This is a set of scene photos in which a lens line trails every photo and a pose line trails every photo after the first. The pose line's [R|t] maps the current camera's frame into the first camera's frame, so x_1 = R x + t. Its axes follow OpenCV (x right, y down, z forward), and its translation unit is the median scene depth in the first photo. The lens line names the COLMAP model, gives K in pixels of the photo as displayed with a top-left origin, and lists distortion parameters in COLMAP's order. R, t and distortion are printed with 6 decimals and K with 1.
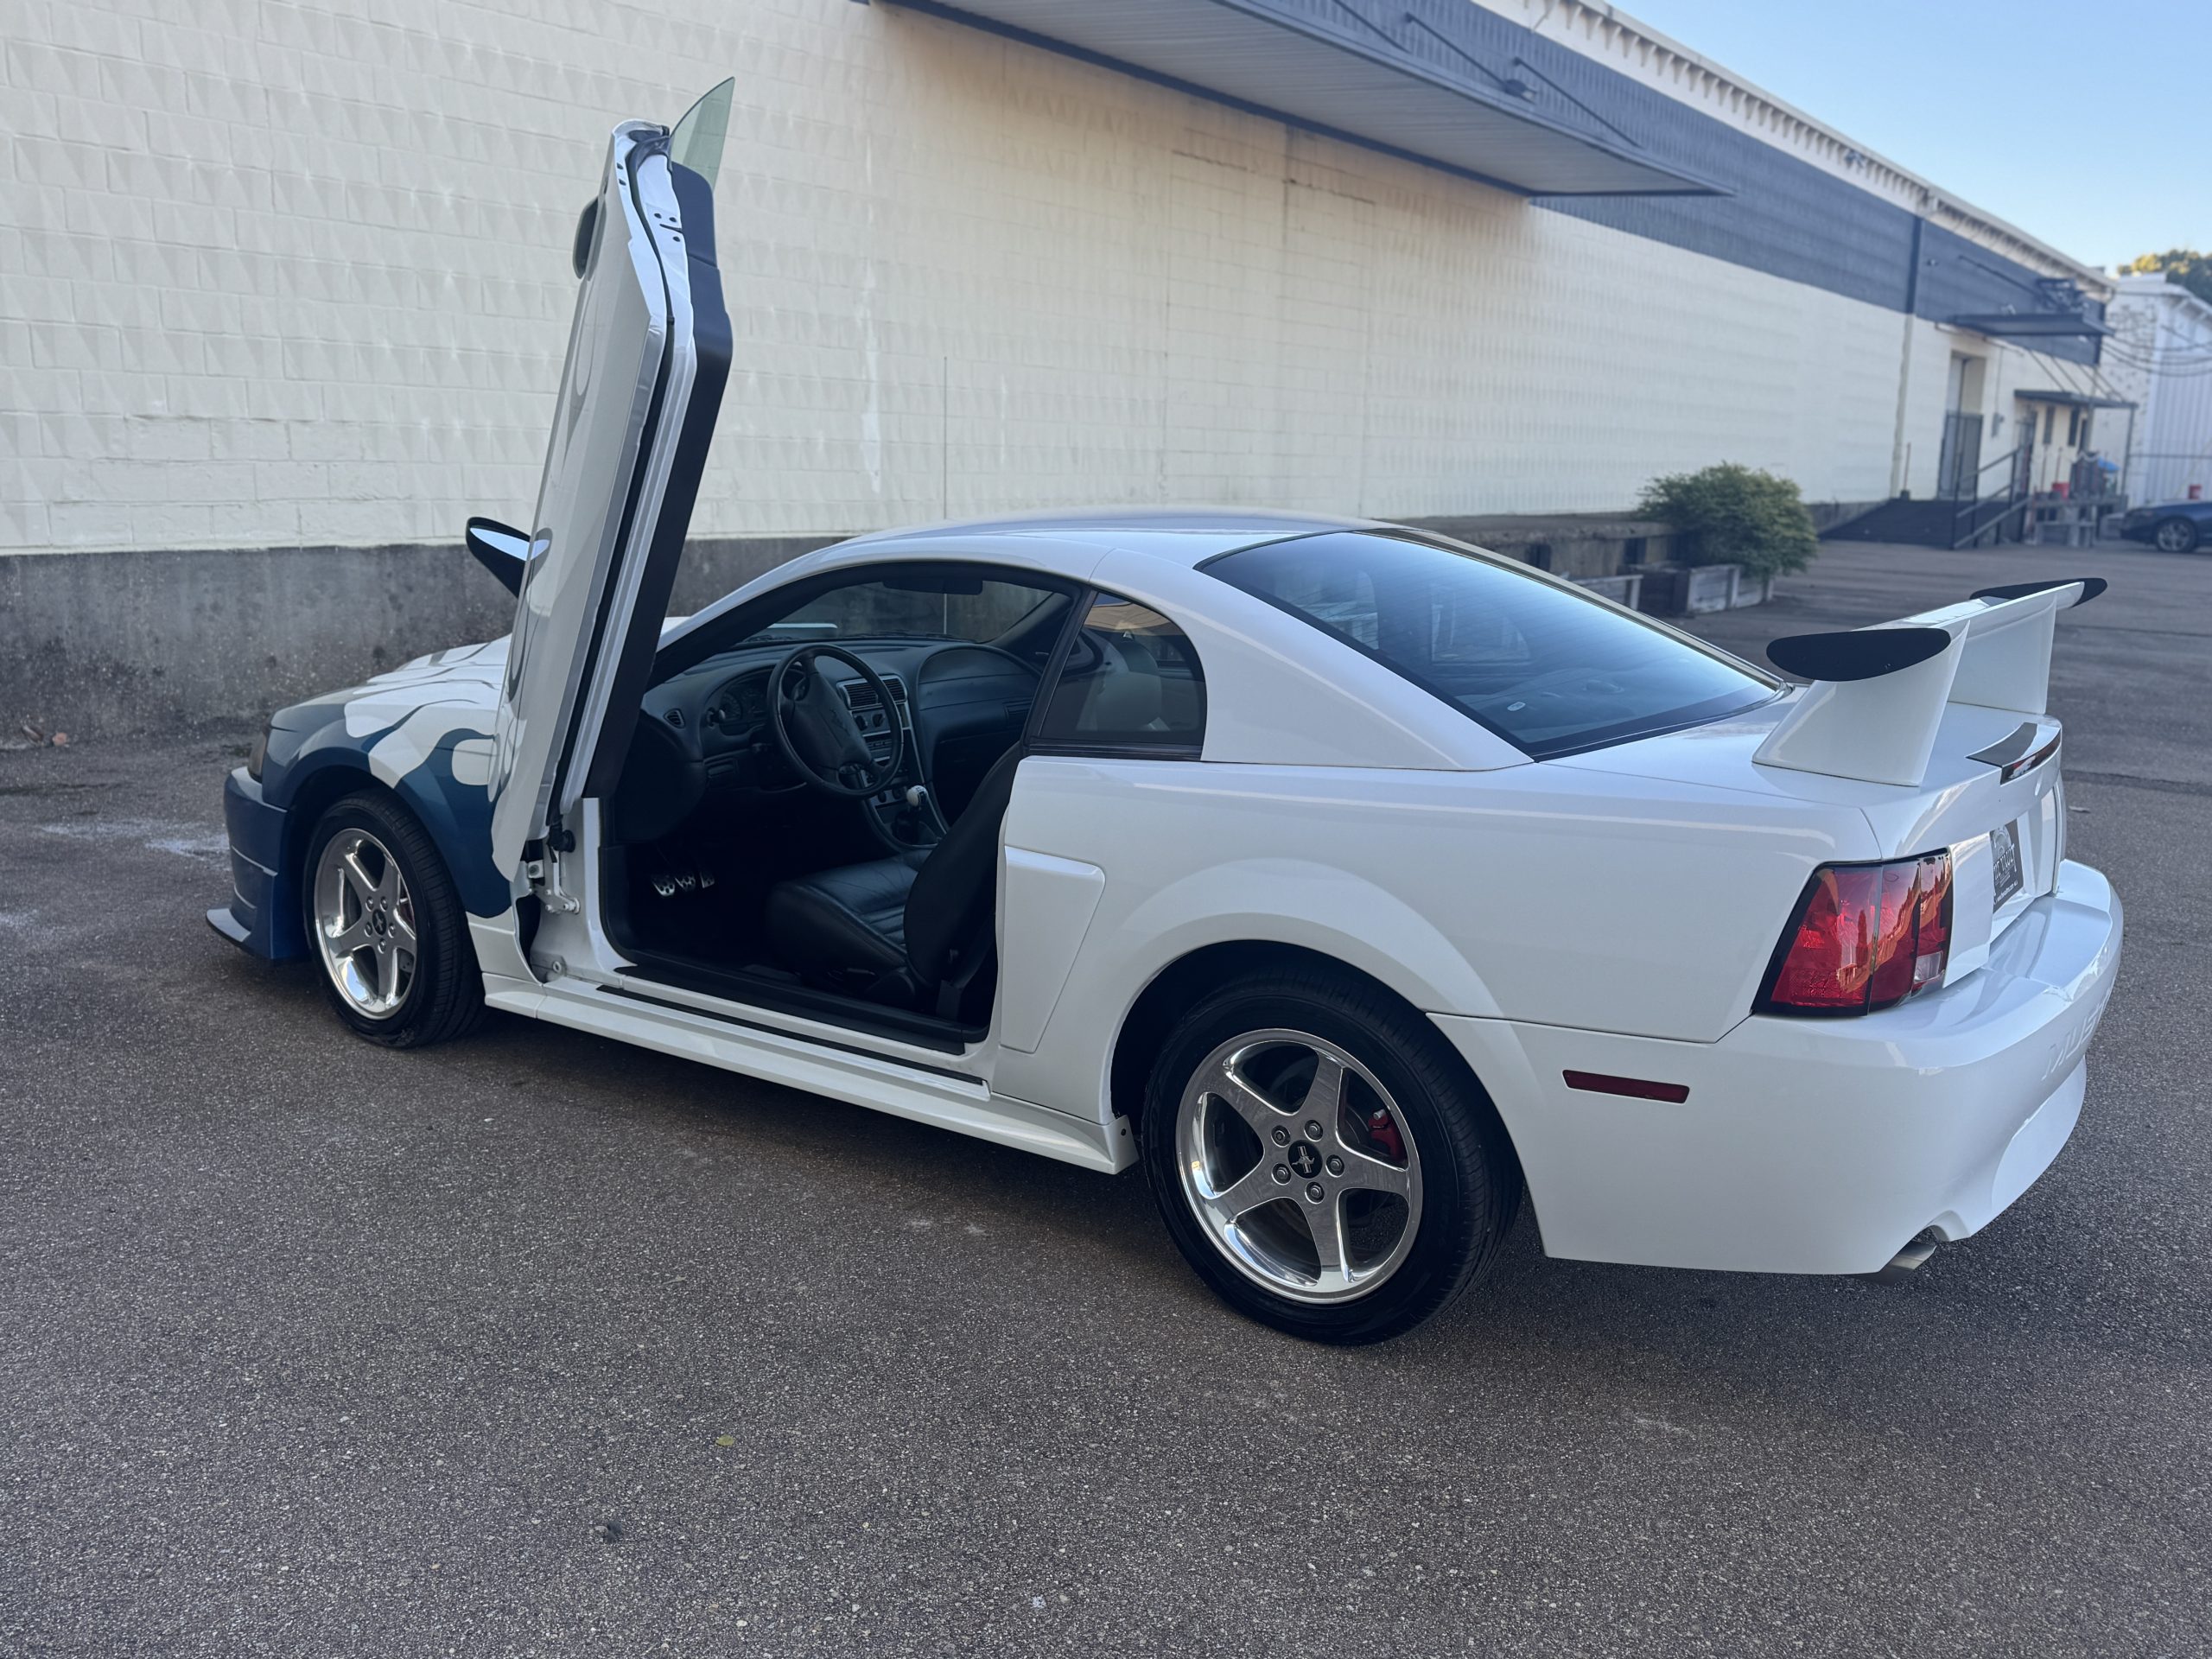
lens RADIAL K [[1867.8, 0, 1103.9], [0, 1867.8, 867.5], [0, 0, 1]] dist [0.082783, -0.126142]
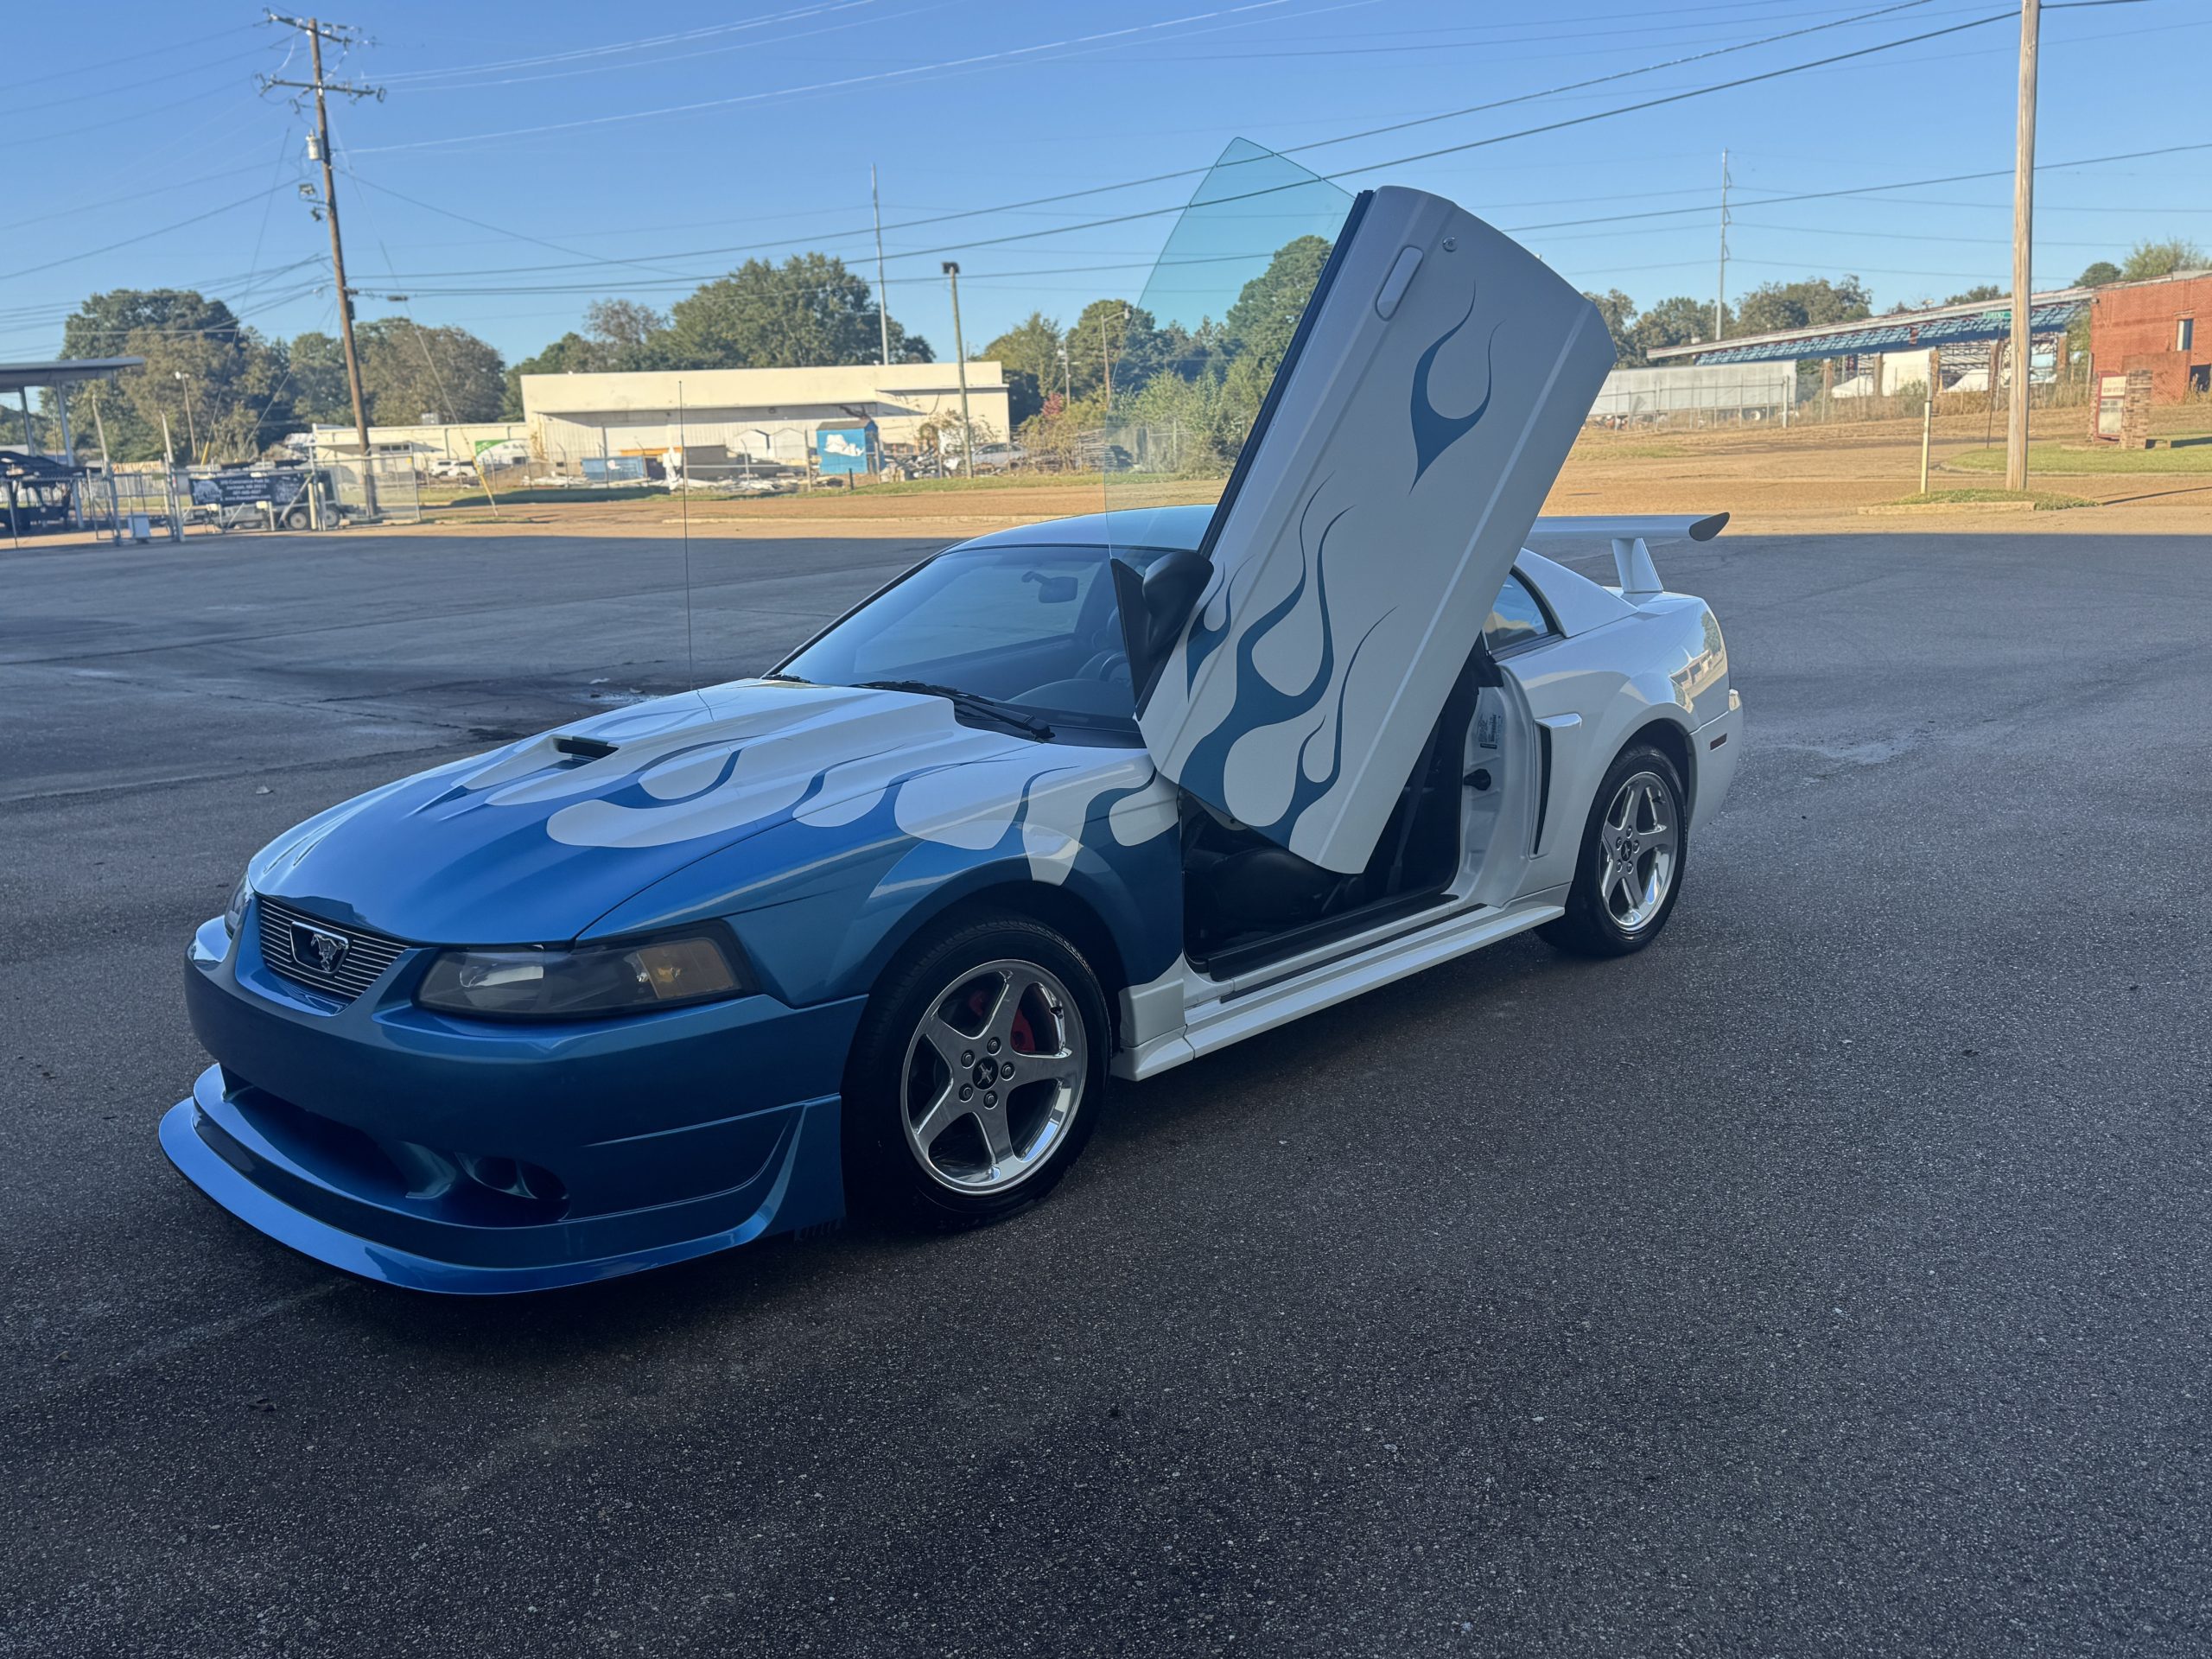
lens RADIAL K [[1867.8, 0, 1103.6], [0, 1867.8, 844.2], [0, 0, 1]] dist [0.082783, -0.126142]
pose [[0.133612, -0.218084, 0.966740, -0.583765], [0.249930, 0.951372, 0.180075, -0.101736], [-0.959001, 0.217557, 0.181621, 0.405201]]
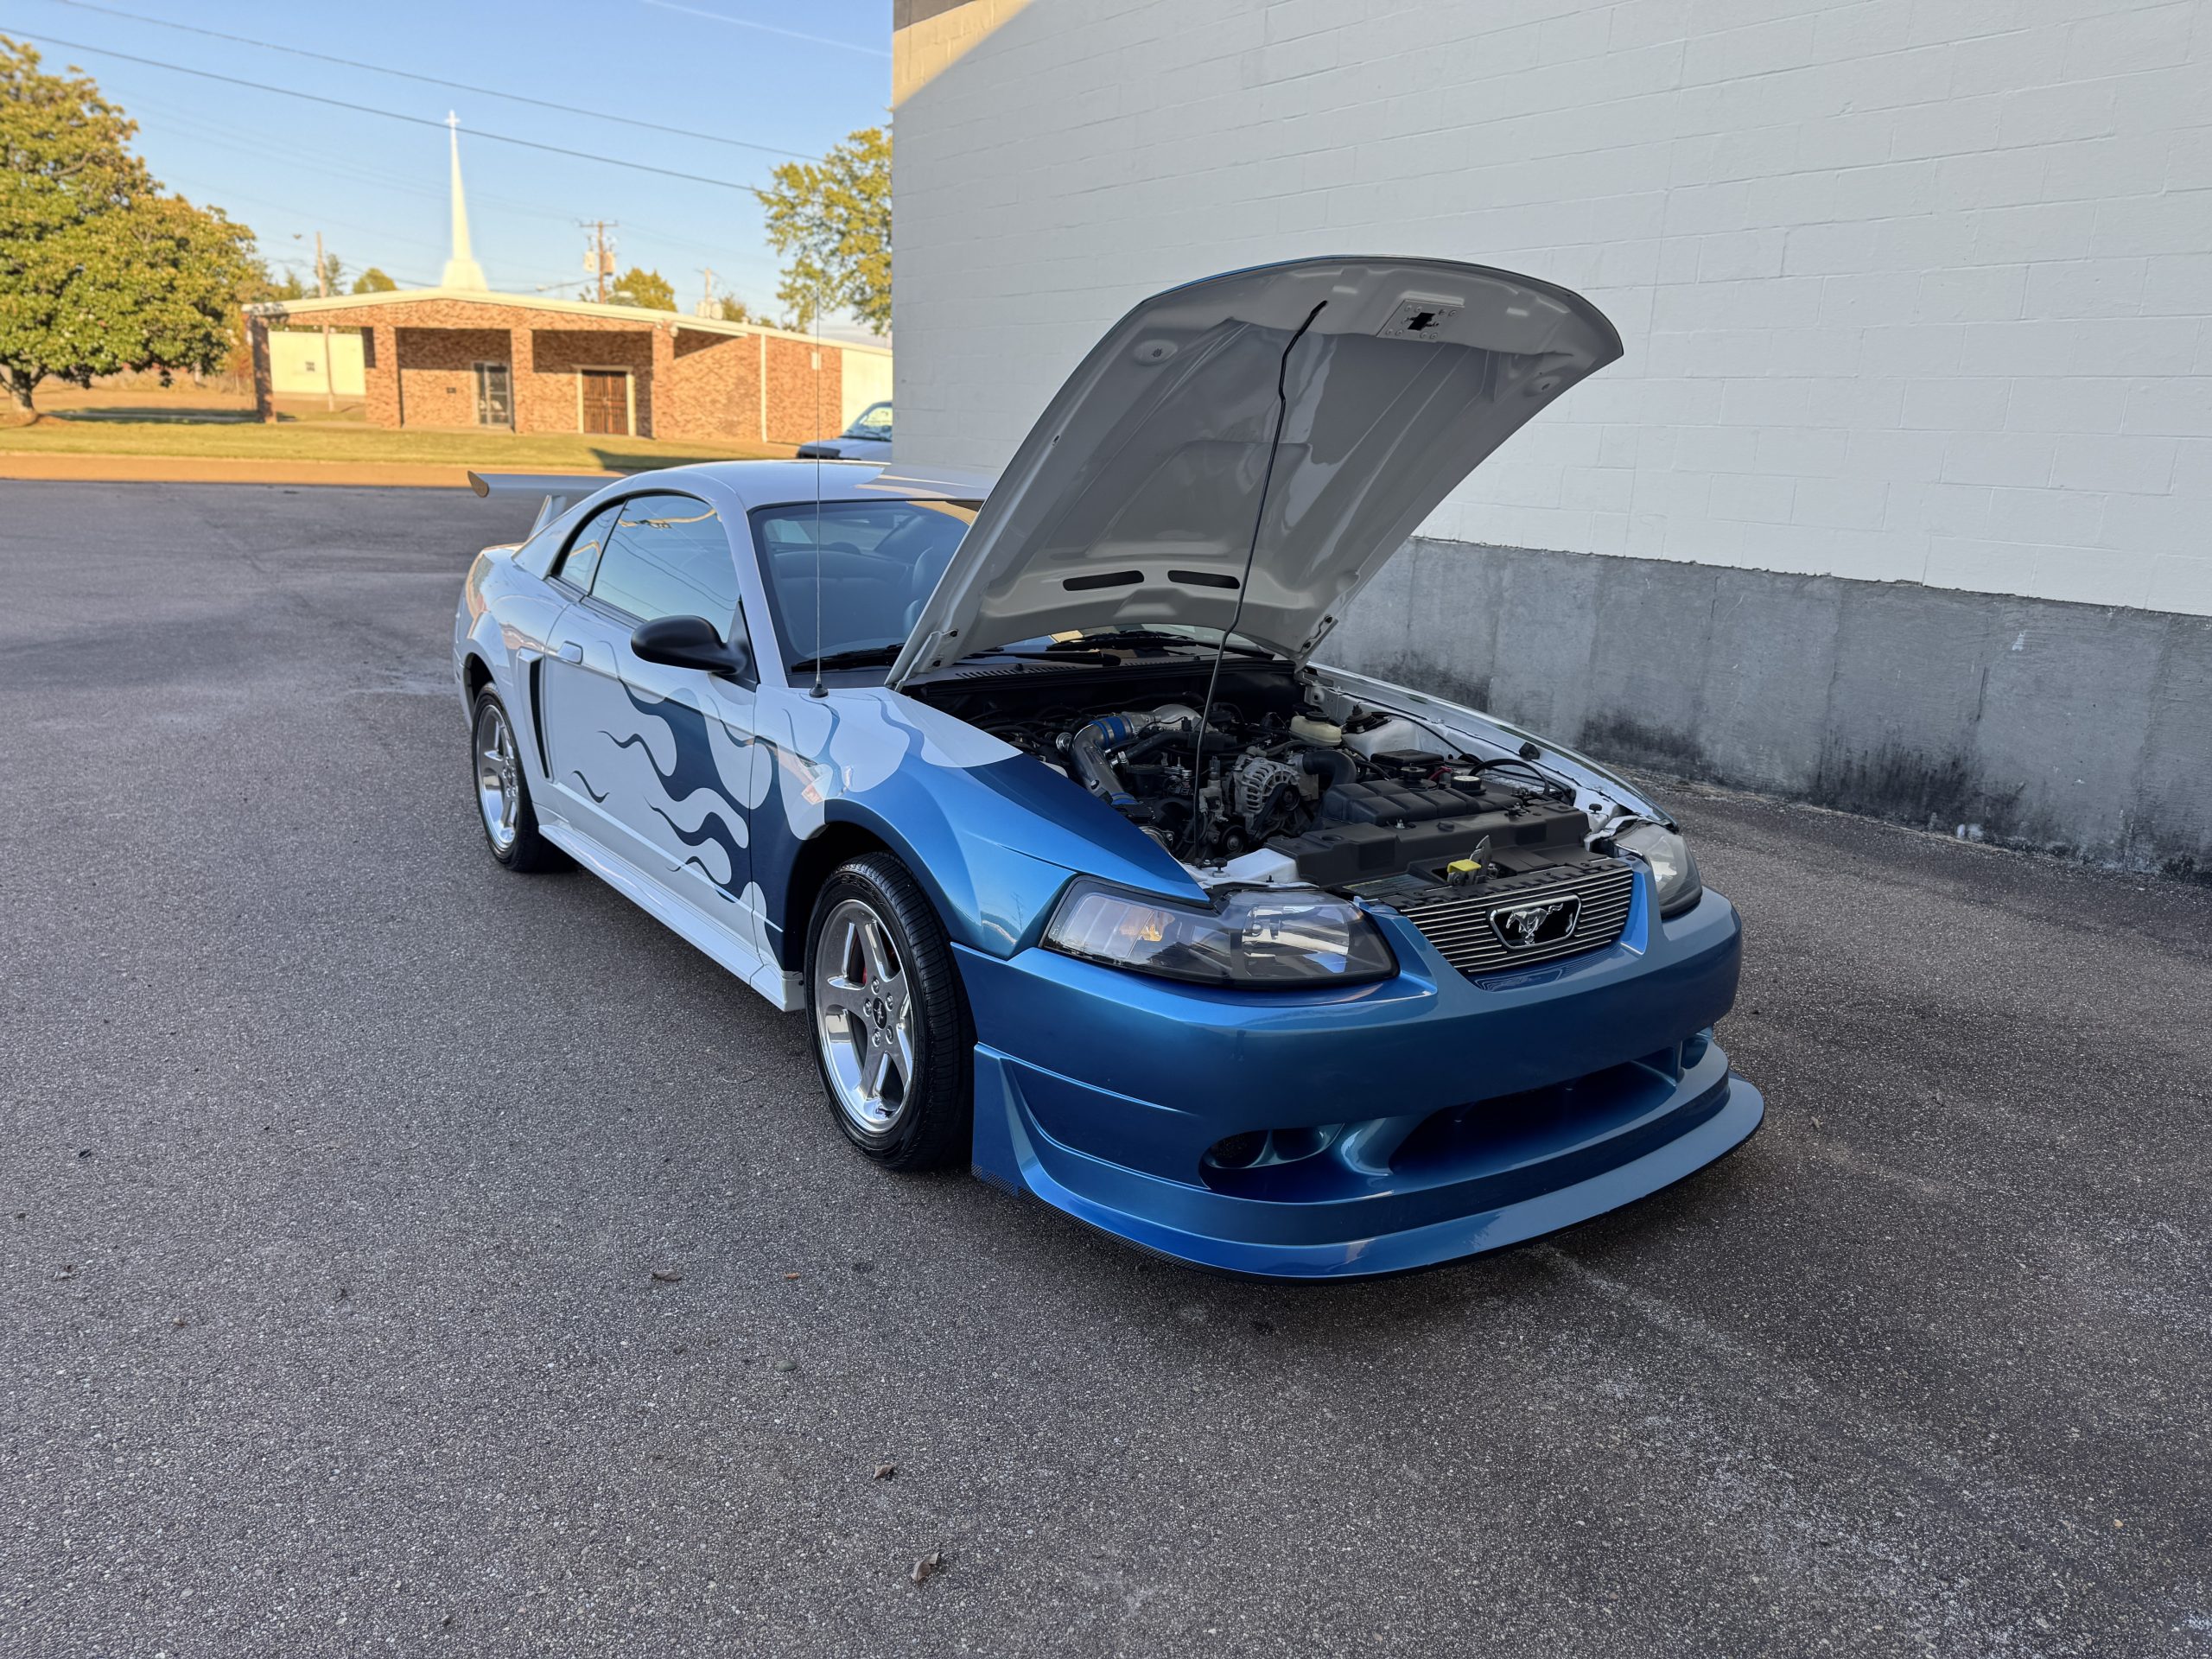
lens RADIAL K [[1563.0, 0, 1075.6], [0, 1563.0, 826.8], [0, 0, 1]] dist [0.029412, -0.032899]
pose [[-0.940090, -0.129202, 0.315496, -0.234556], [0.021737, 0.900810, 0.433669, -0.206628], [-0.340233, 0.414546, -0.844034, 0.931293]]
